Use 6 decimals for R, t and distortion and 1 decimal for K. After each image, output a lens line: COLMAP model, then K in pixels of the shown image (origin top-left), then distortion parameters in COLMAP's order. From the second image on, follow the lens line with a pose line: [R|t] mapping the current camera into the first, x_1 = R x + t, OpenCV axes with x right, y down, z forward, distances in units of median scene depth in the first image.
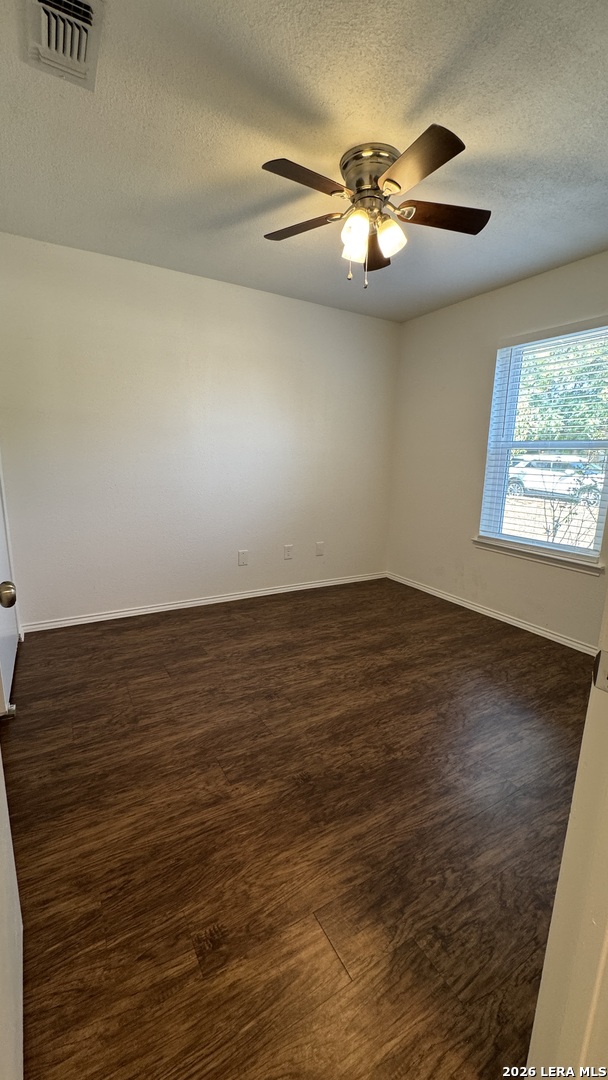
lens RADIAL K [[427.3, 0, 300.9], [0, 427.3, 536.7], [0, 0, 1]] dist [-0.000522, 0.000288]
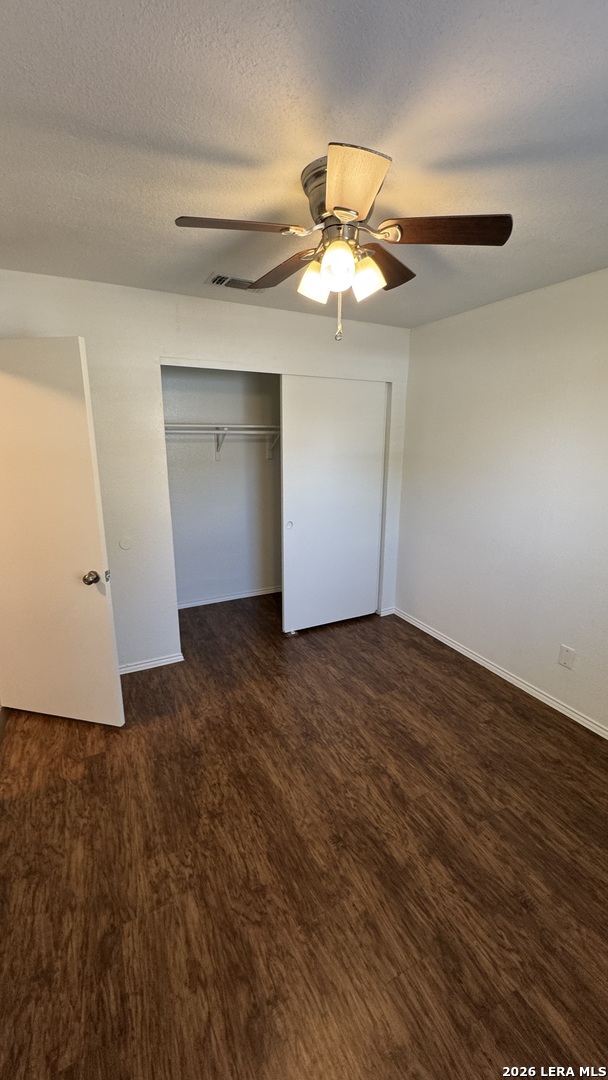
lens RADIAL K [[427.3, 0, 306.7], [0, 427.3, 536.0], [0, 0, 1]] dist [-0.000522, 0.000288]
pose [[-0.043465, 0.217599, -0.975070, 0.948589], [-0.195976, 0.955173, 0.221895, -0.383202], [0.979645, 0.200735, 0.001128, 0.961556]]
